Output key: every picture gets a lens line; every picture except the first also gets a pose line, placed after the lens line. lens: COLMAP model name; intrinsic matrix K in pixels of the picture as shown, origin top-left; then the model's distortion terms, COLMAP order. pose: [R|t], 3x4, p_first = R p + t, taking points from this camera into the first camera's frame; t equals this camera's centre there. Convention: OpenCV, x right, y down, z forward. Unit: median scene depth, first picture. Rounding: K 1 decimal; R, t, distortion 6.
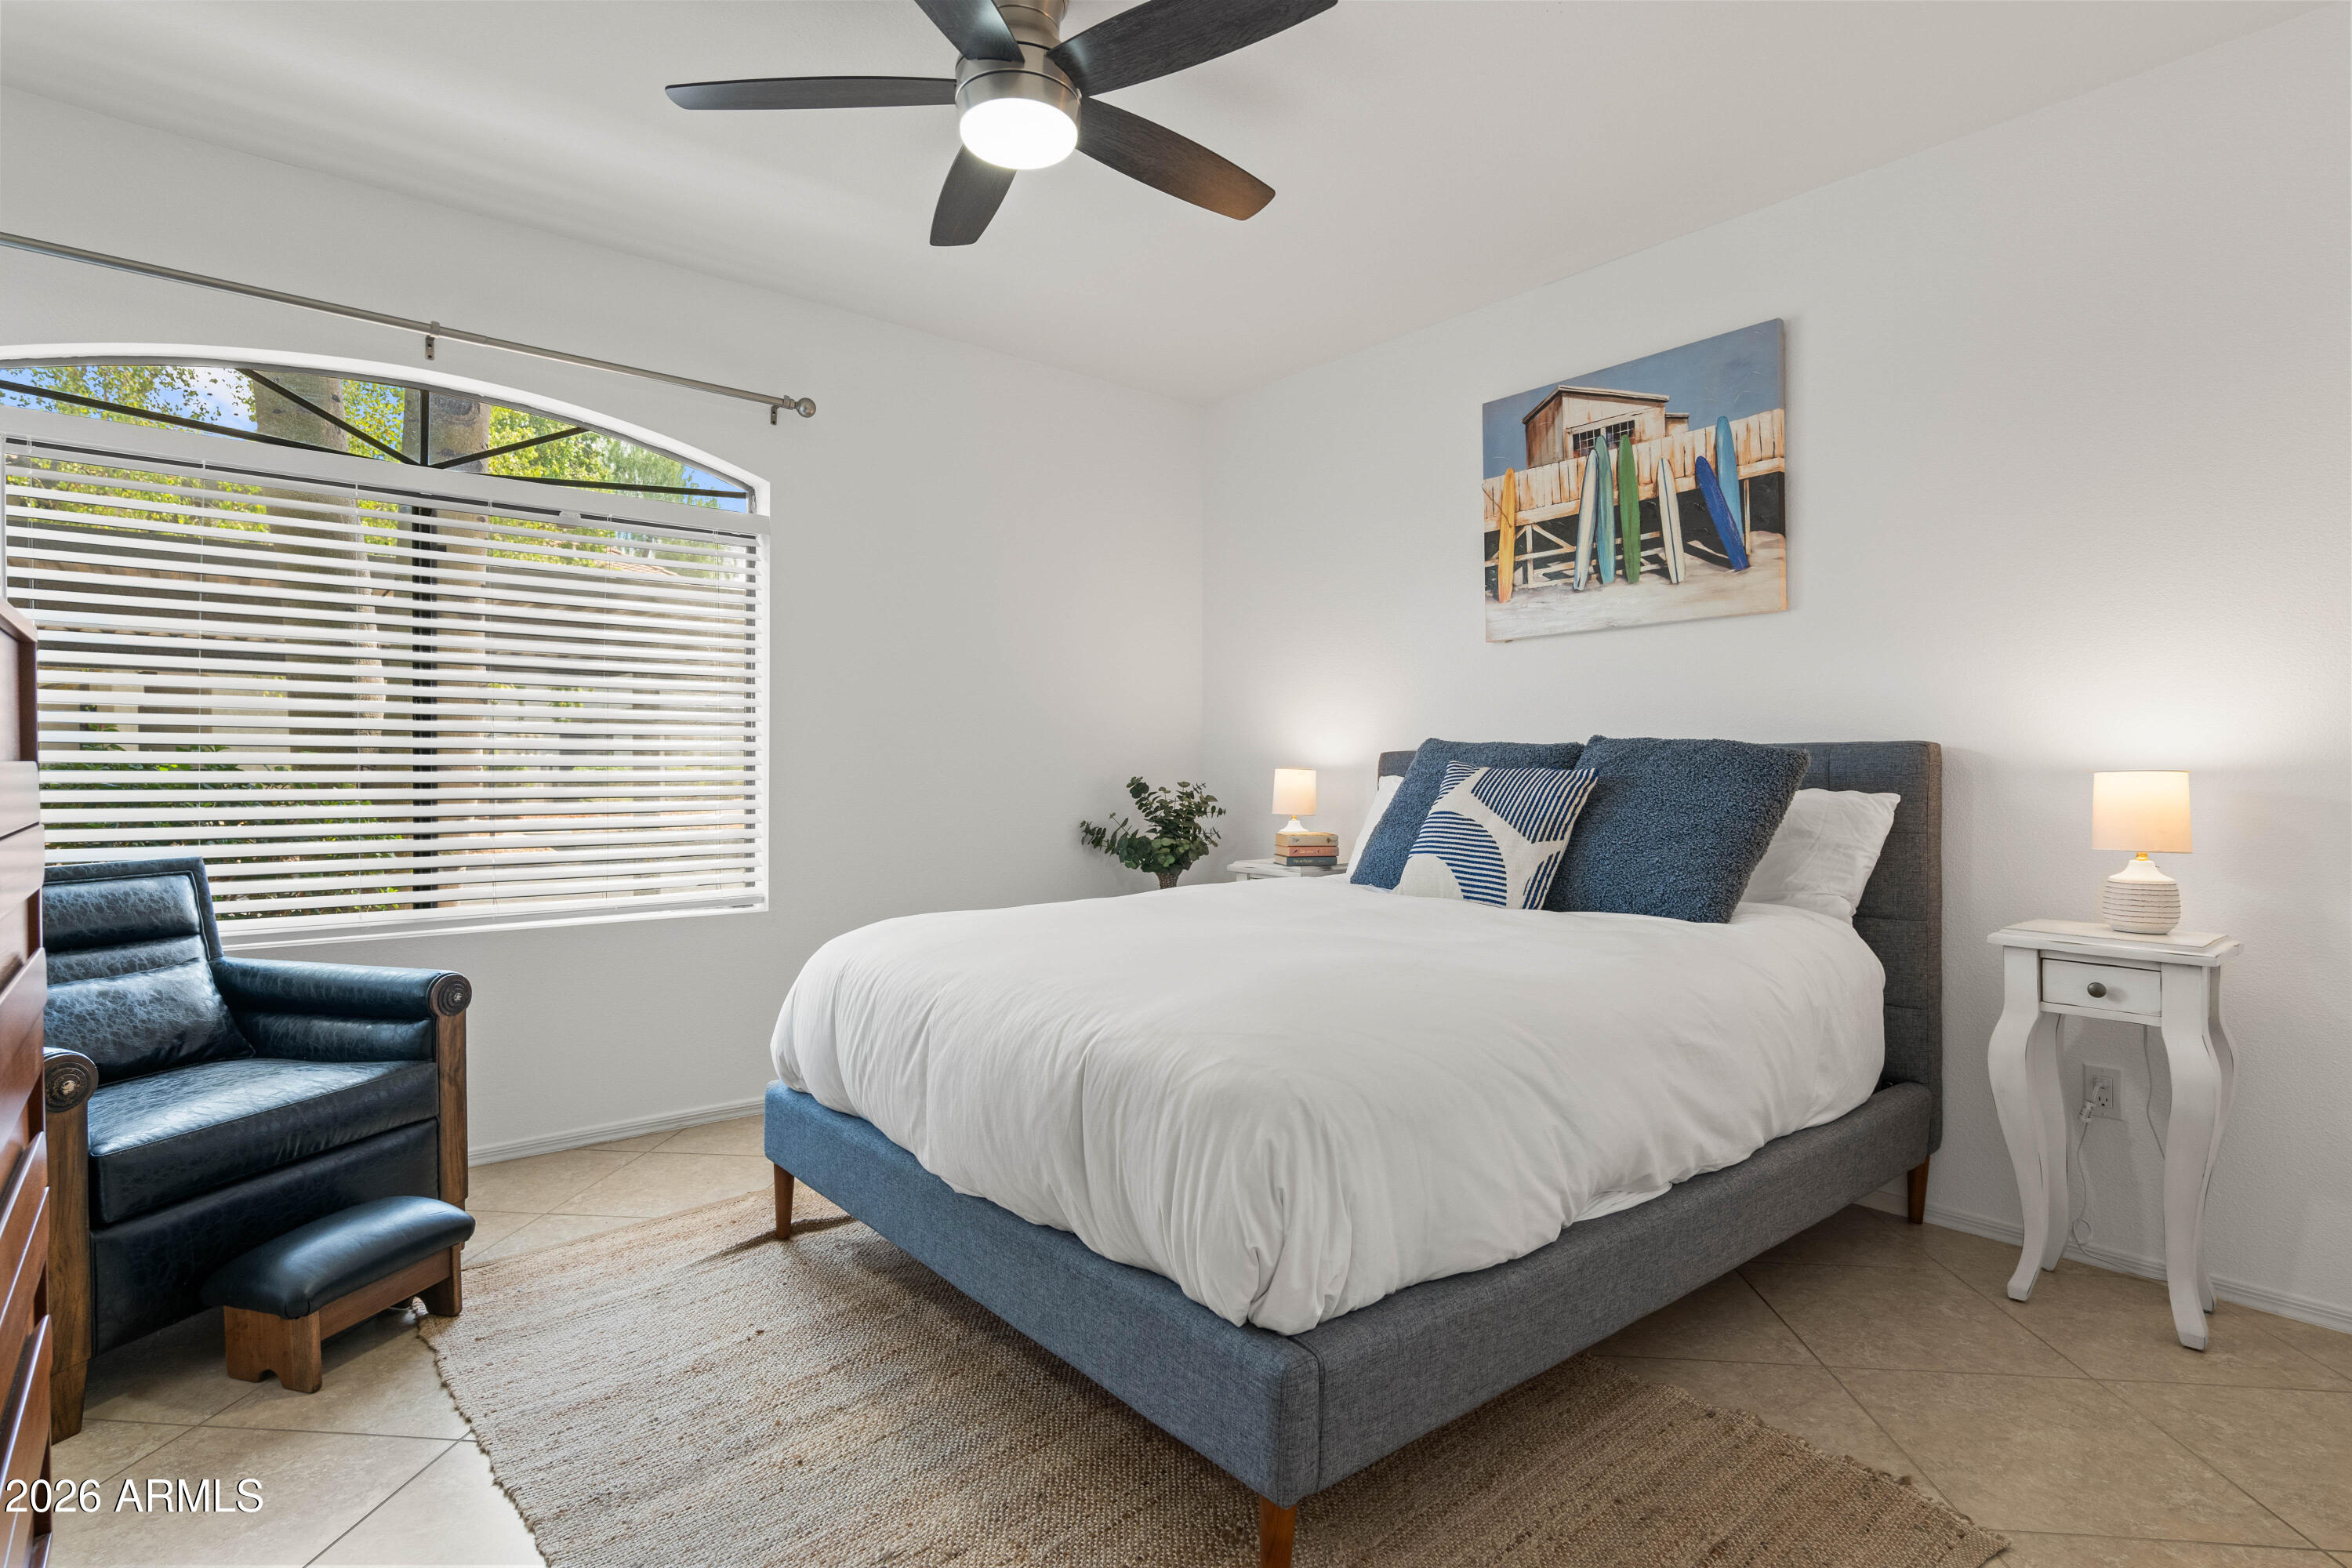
lens RADIAL K [[1151.8, 0, 1192.4], [0, 1151.8, 773.7], [0, 0, 1]] dist [-0.017834, -0.001511]
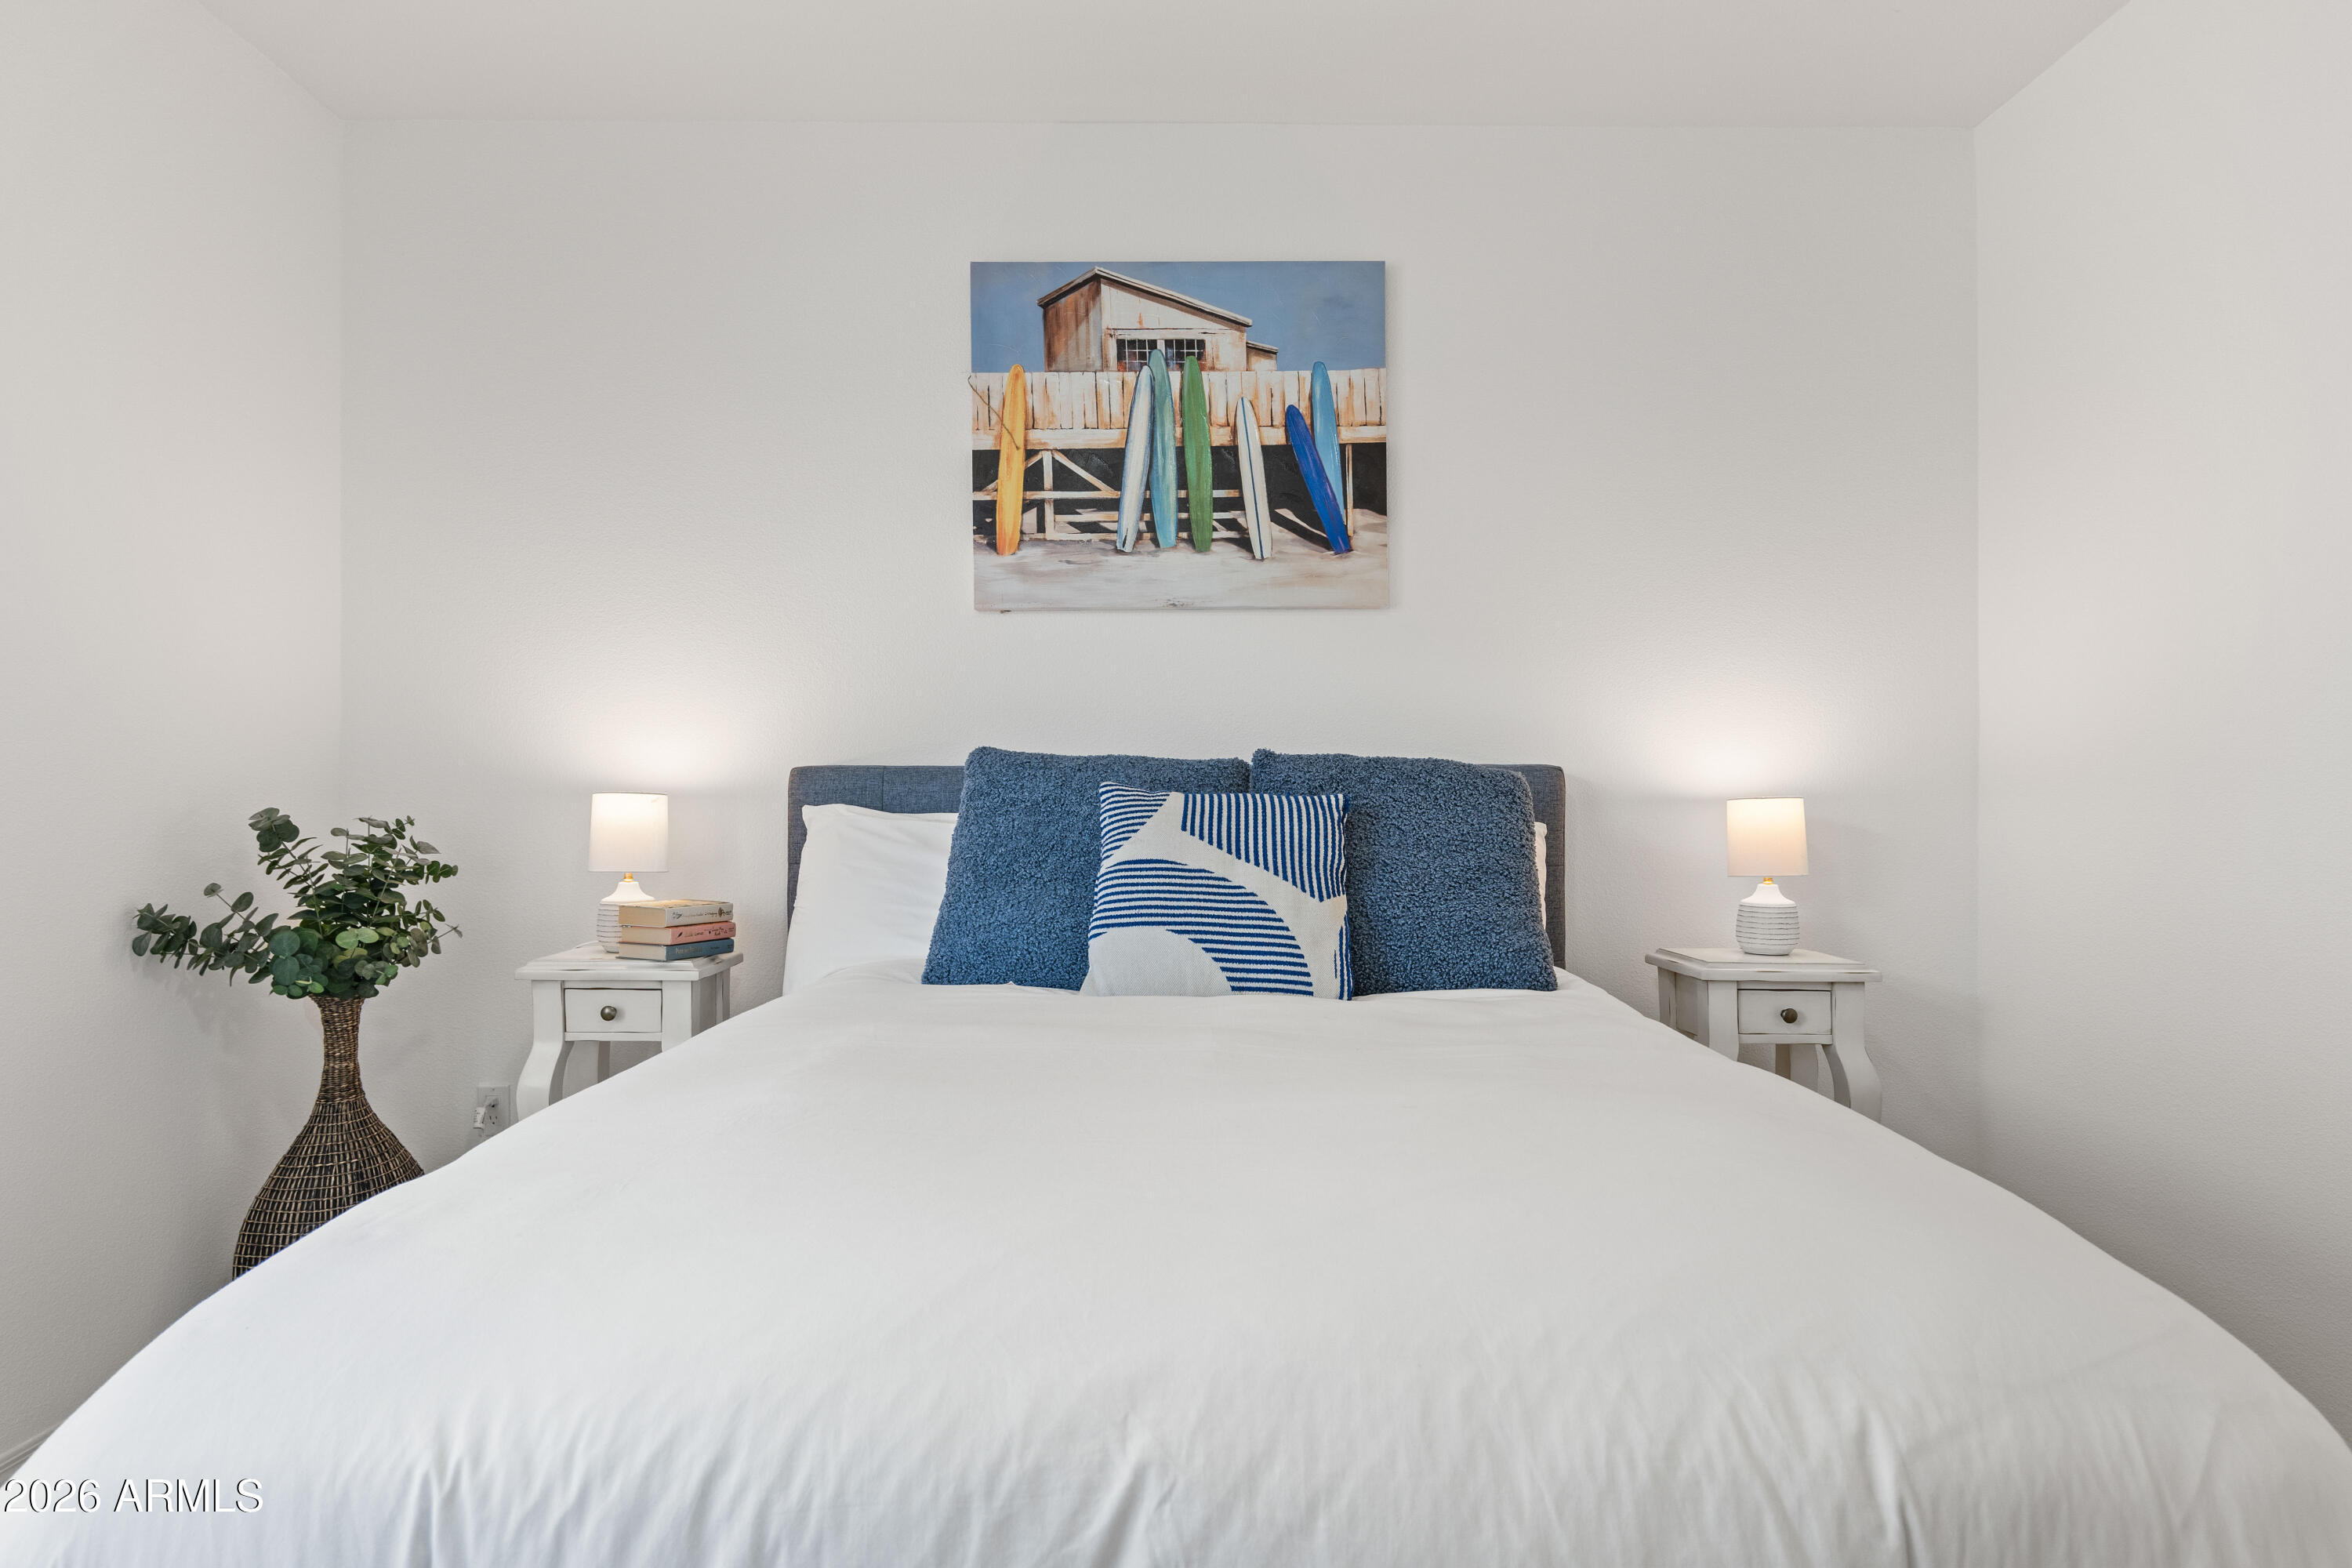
lens RADIAL K [[1305.6, 0, 1172.6], [0, 1305.6, 791.8], [0, 0, 1]] dist [-0.001212, 0.002142]
pose [[0.649079, 0.001251, 0.760720, -0.289902], [0.000756, 0.999997, -0.002289, -0.003371], [-0.760721, 0.002061, 0.649076, 0.443538]]
